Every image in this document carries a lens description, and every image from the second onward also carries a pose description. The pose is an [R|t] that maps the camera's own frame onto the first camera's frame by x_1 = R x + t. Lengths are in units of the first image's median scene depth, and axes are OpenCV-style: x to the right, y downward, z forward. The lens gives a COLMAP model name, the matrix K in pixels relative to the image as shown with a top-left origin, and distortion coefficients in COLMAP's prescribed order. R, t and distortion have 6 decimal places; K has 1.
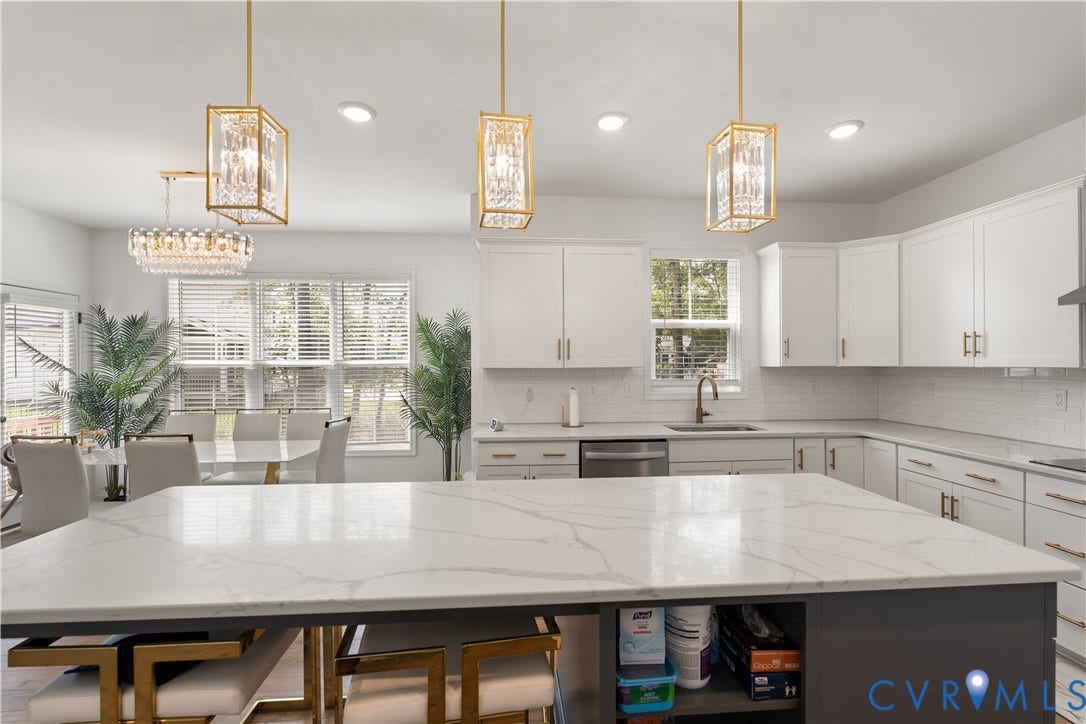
lens RADIAL K [[472.7, 0, 543.0], [0, 472.7, 362.0], [0, 0, 1]] dist [-0.000528, -0.000068]
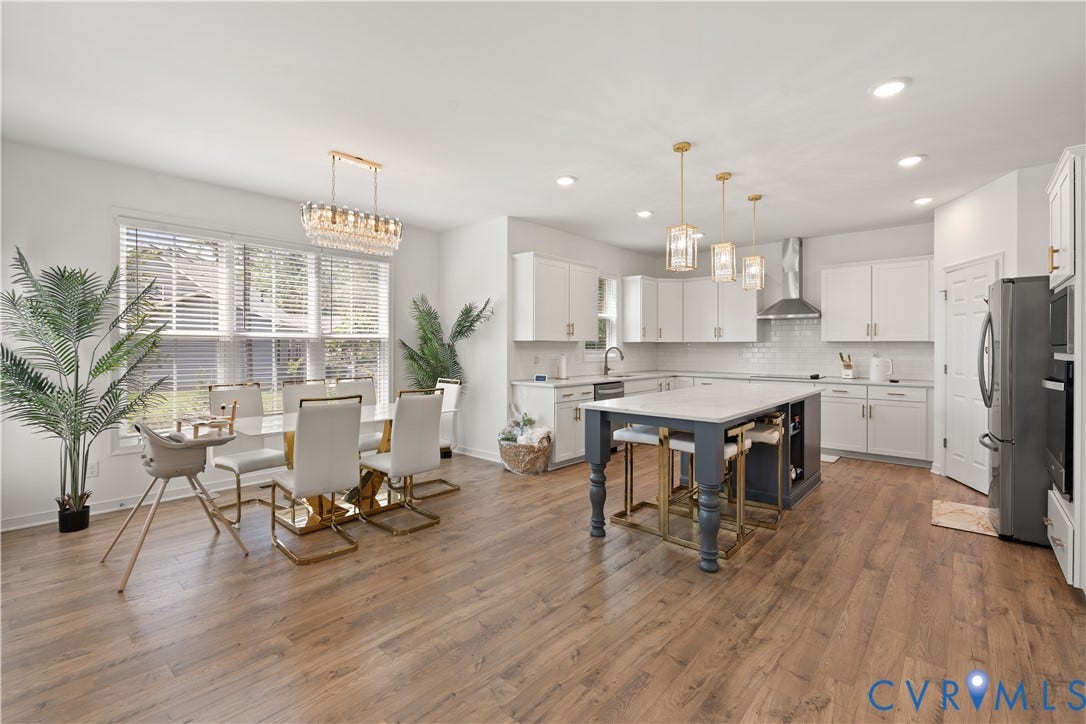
lens RADIAL K [[487.1, 0, 535.0], [0, 487.1, 346.6], [0, 0, 1]] dist [-0.001278, 0.000163]
pose [[0.716963, 0.003615, 0.697102, -1.144940], [-0.003616, 0.999992, -0.001467, 0.032898], [-0.697102, -0.001469, 0.716971, -0.083506]]
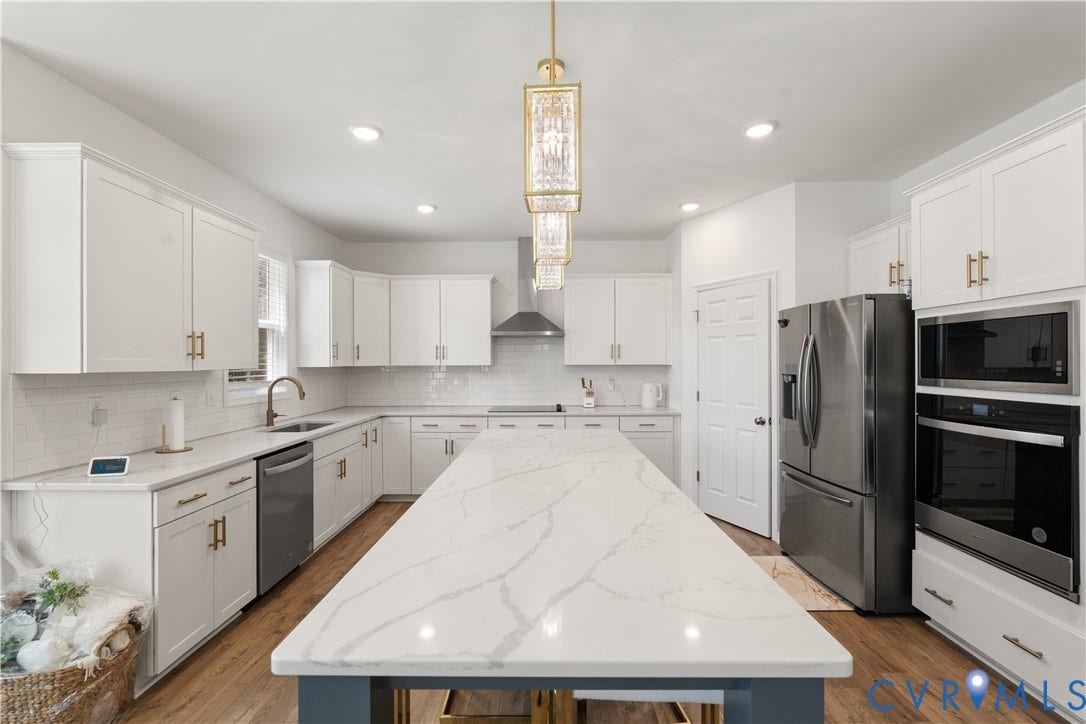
lens RADIAL K [[476.6, 0, 543.0], [0, 476.6, 362.0], [0, 0, 1]] dist [-0.010221, -0.000156]
pose [[0.078367, 0.002579, 0.996921, -0.633592], [0.004561, 0.999985, -0.002945, 0.003976], [-0.996914, 0.004777, 0.078354, 0.390507]]
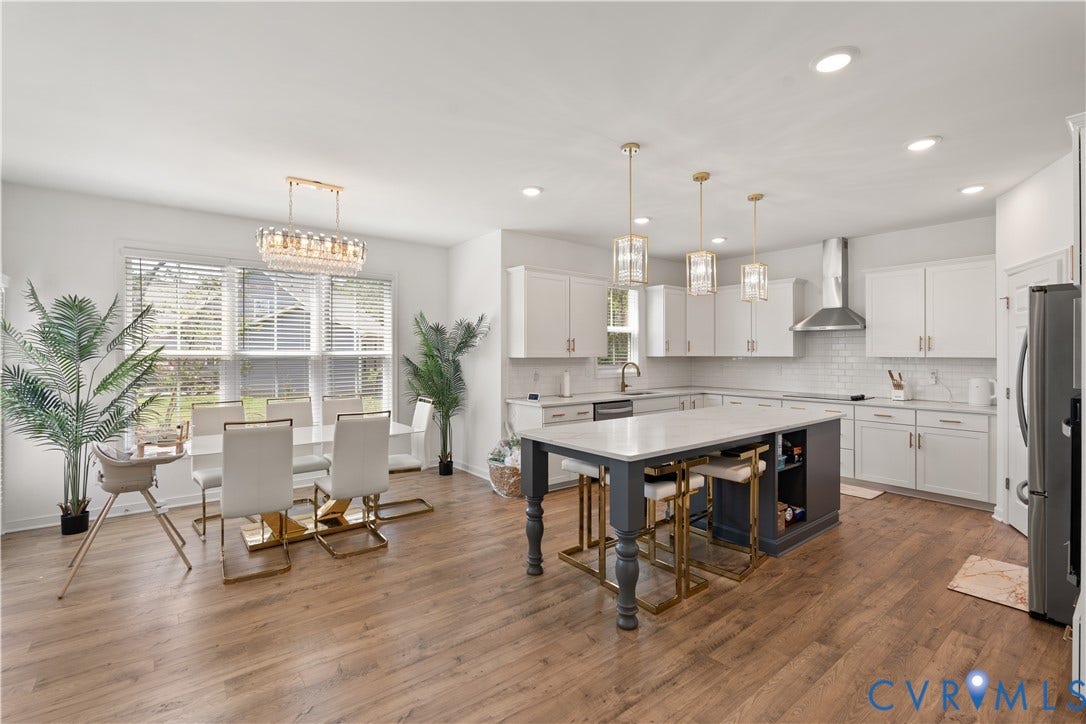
lens RADIAL K [[489.1, 0, 542.5], [0, 489.1, 352.6], [0, 0, 1]] dist [-0.001782, -0.000019]
pose [[0.824874, 0.003802, 0.565304, -0.885316], [-0.002156, 0.999991, -0.003579, 0.002971], [-0.565313, 0.001733, 0.824875, -0.226954]]
